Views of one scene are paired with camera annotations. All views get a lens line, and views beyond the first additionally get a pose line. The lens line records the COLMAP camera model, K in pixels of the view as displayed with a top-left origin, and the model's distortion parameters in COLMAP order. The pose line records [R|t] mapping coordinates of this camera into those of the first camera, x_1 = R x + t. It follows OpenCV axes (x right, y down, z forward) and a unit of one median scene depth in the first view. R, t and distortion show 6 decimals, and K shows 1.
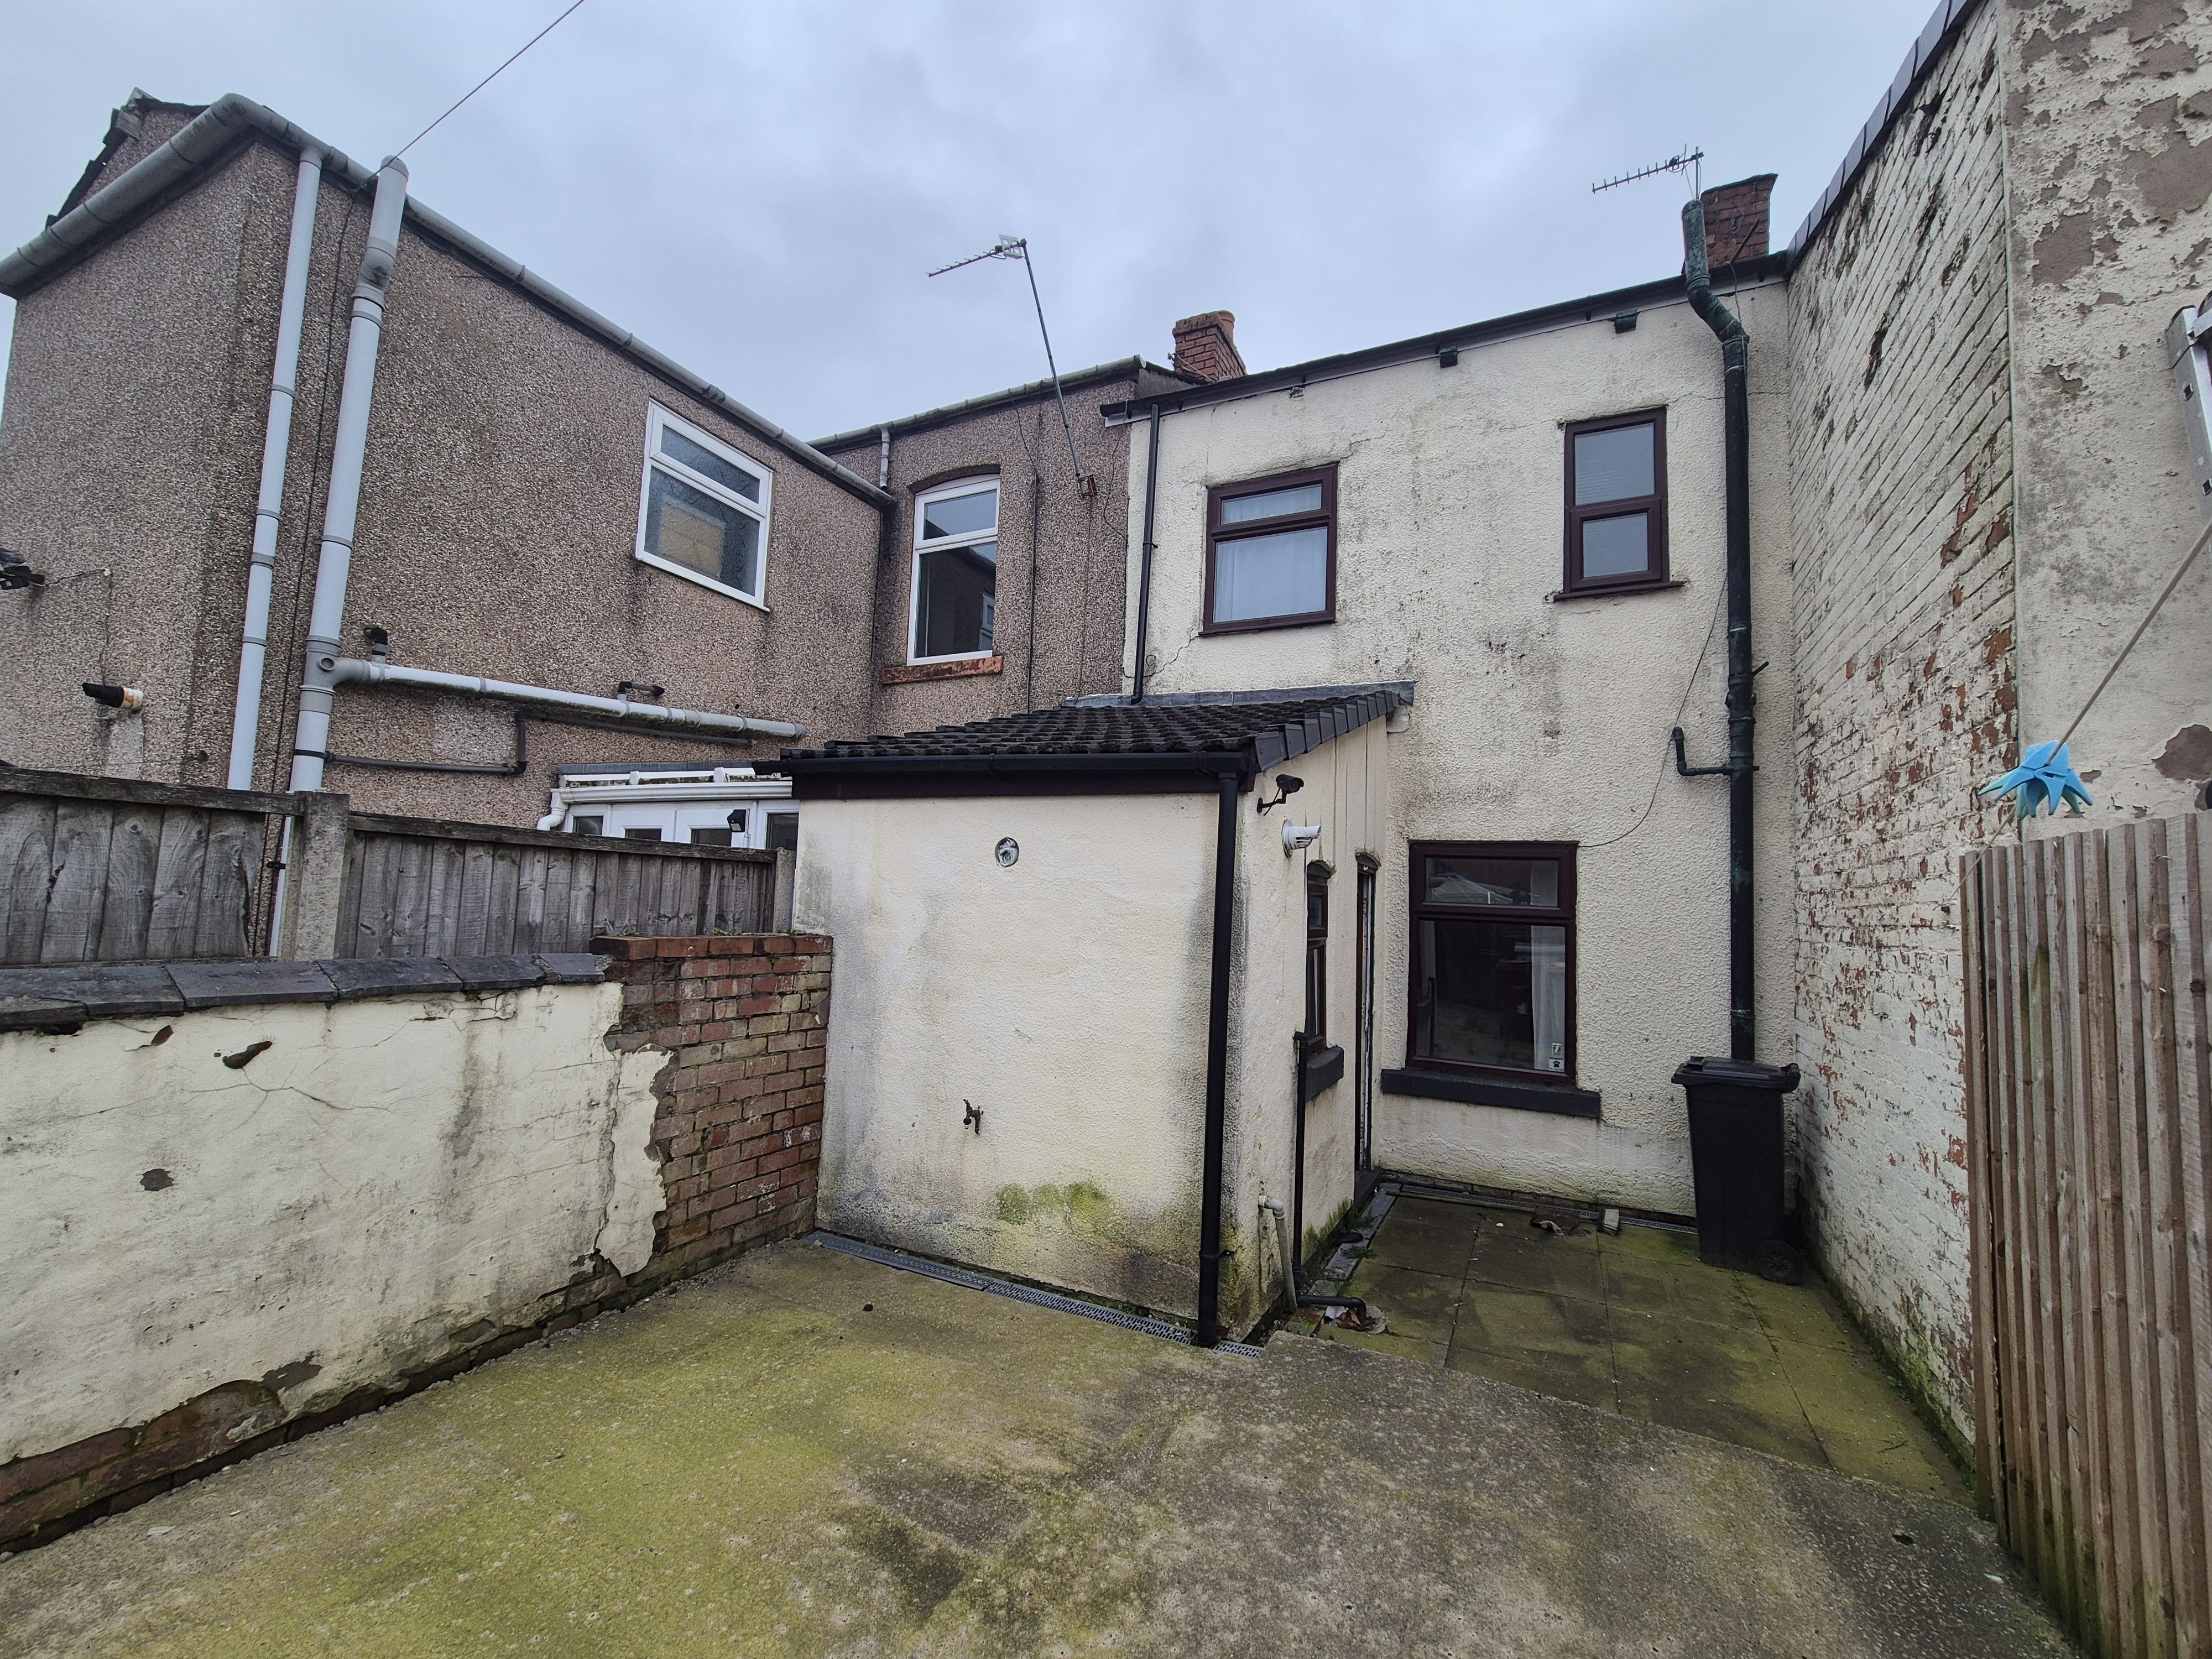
lens RADIAL K [[905.5, 0, 1110.4], [0, 905.5, 839.7], [0, 0, 1]] dist [0.001457, -0.000960]
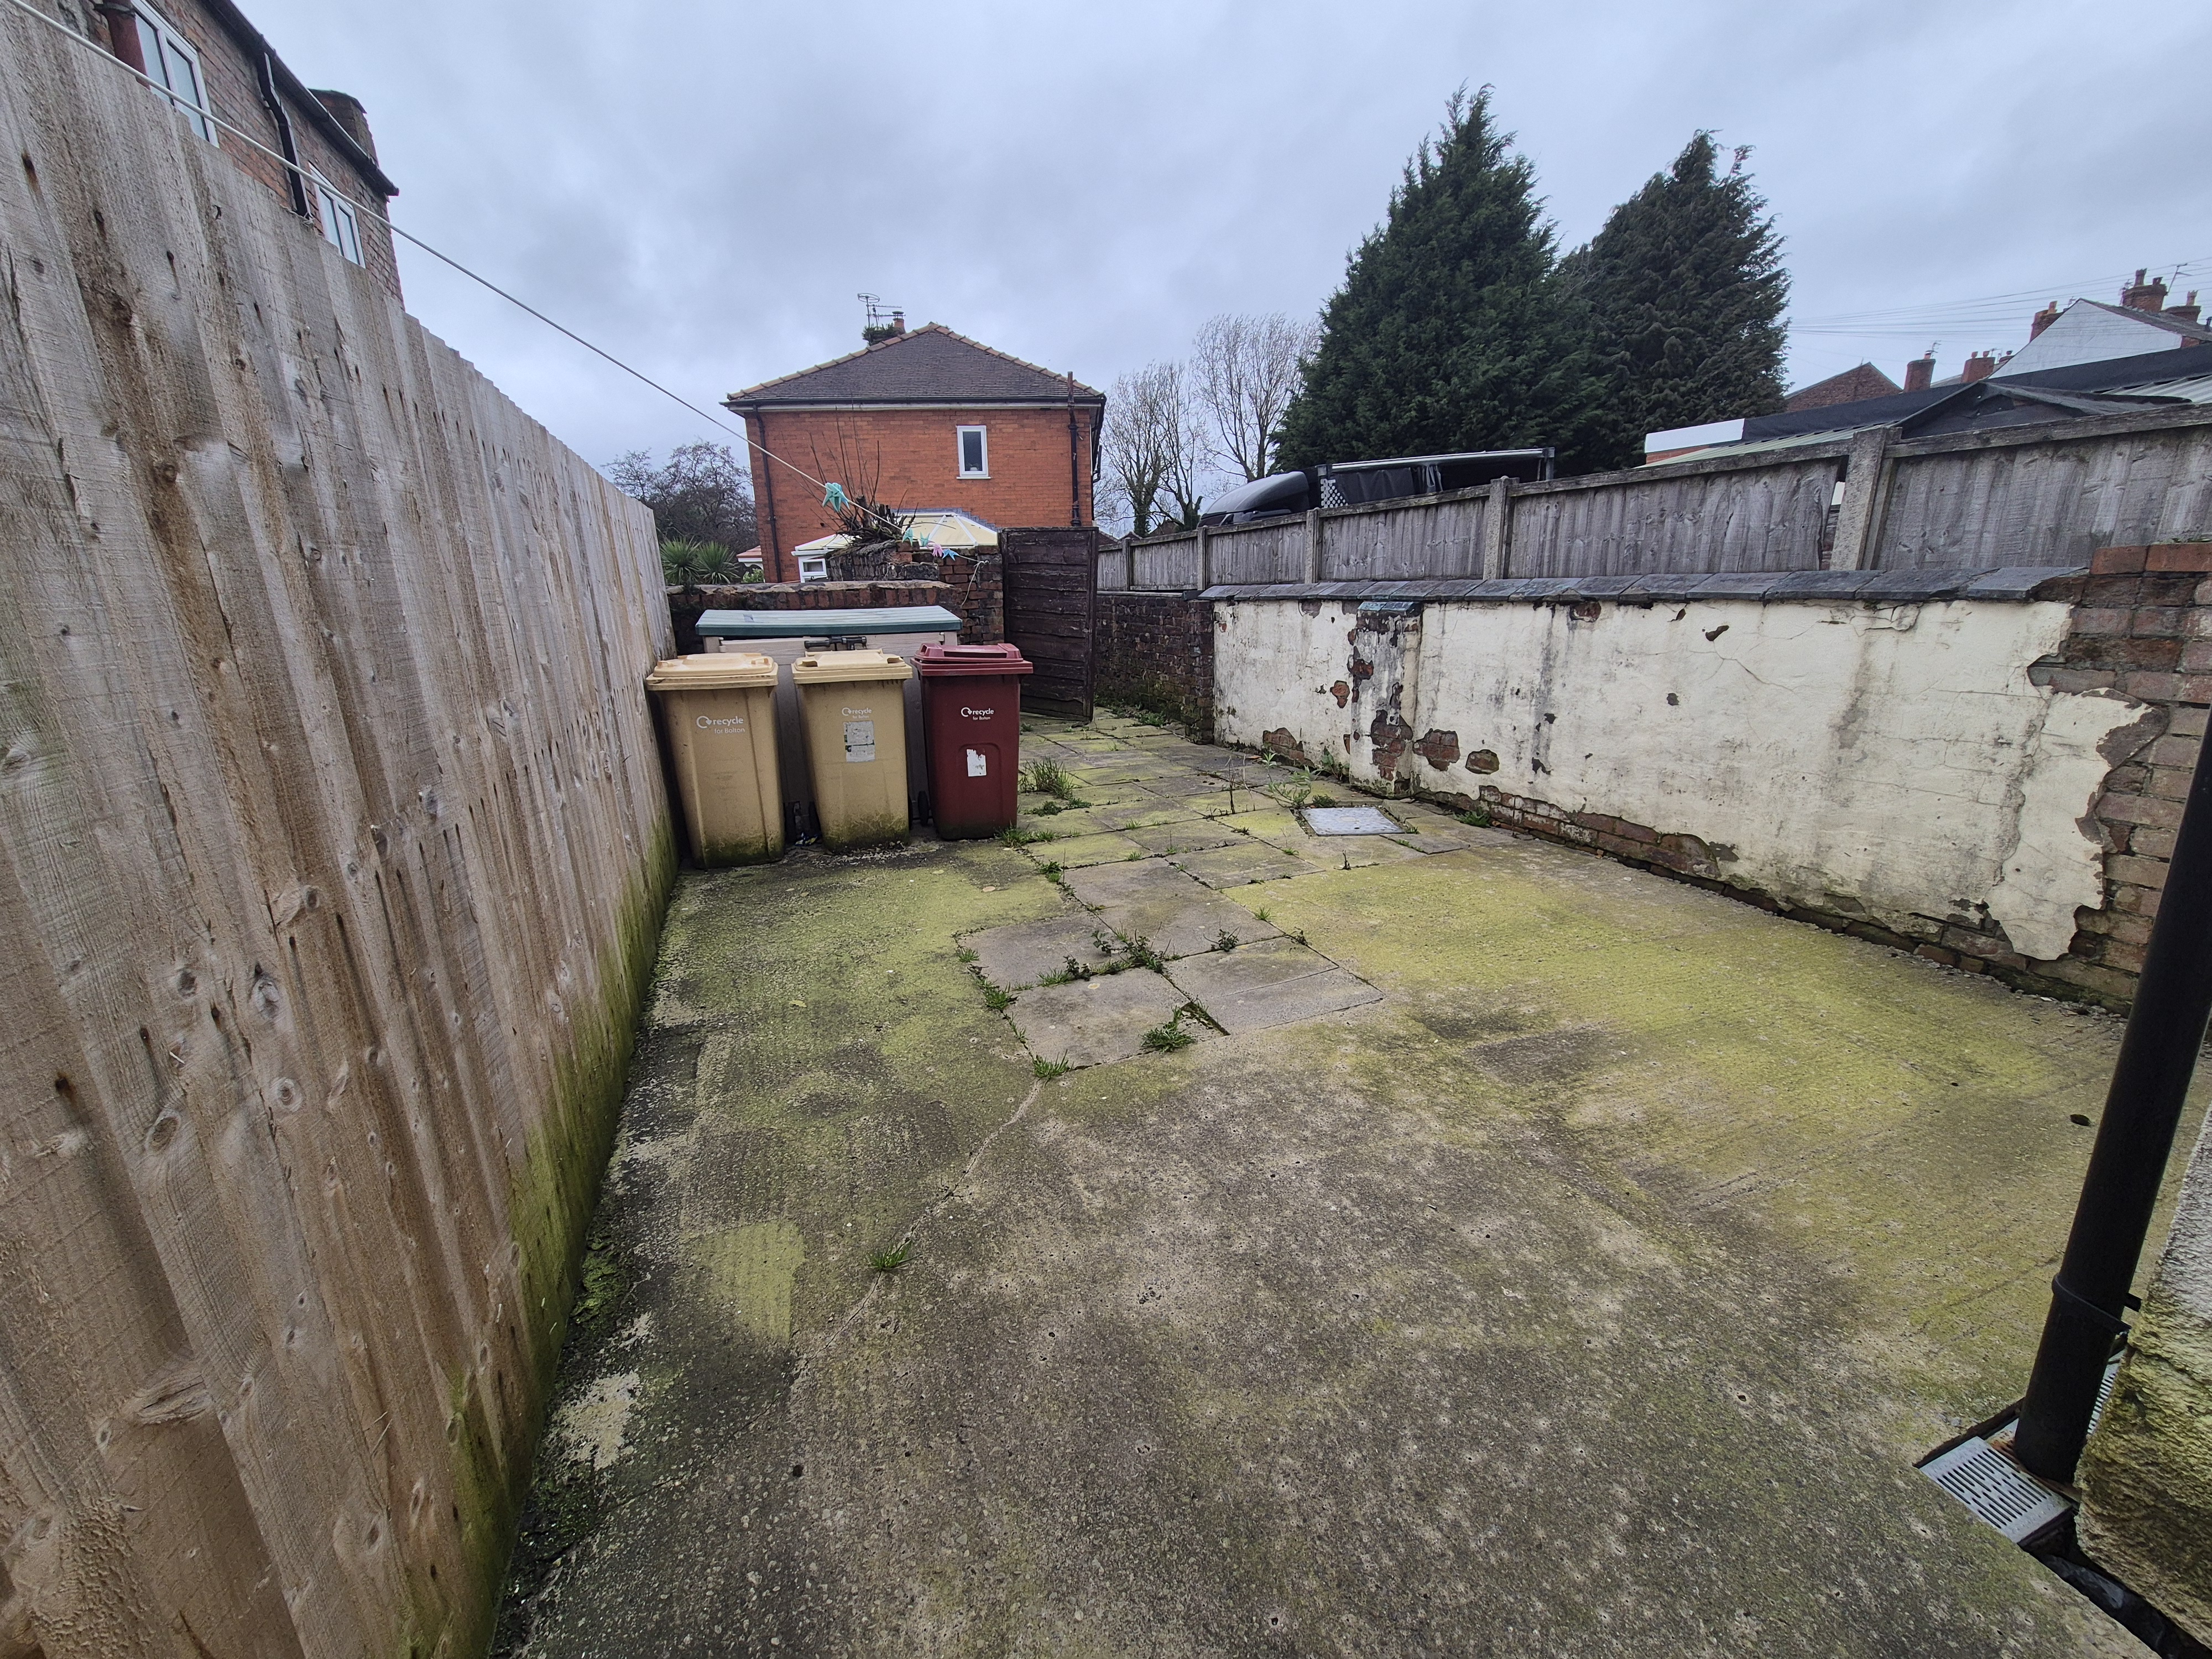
lens RADIAL K [[906.2, 0, 1113.0], [0, 906.2, 835.8], [0, 0, 1]] dist [-0.001466, 0.000867]
pose [[-0.669105, 0.177673, -0.721616, 0.537574], [0.052515, 0.979878, 0.192567, 0.133771], [0.741310, 0.090952, -0.664972, 0.769989]]
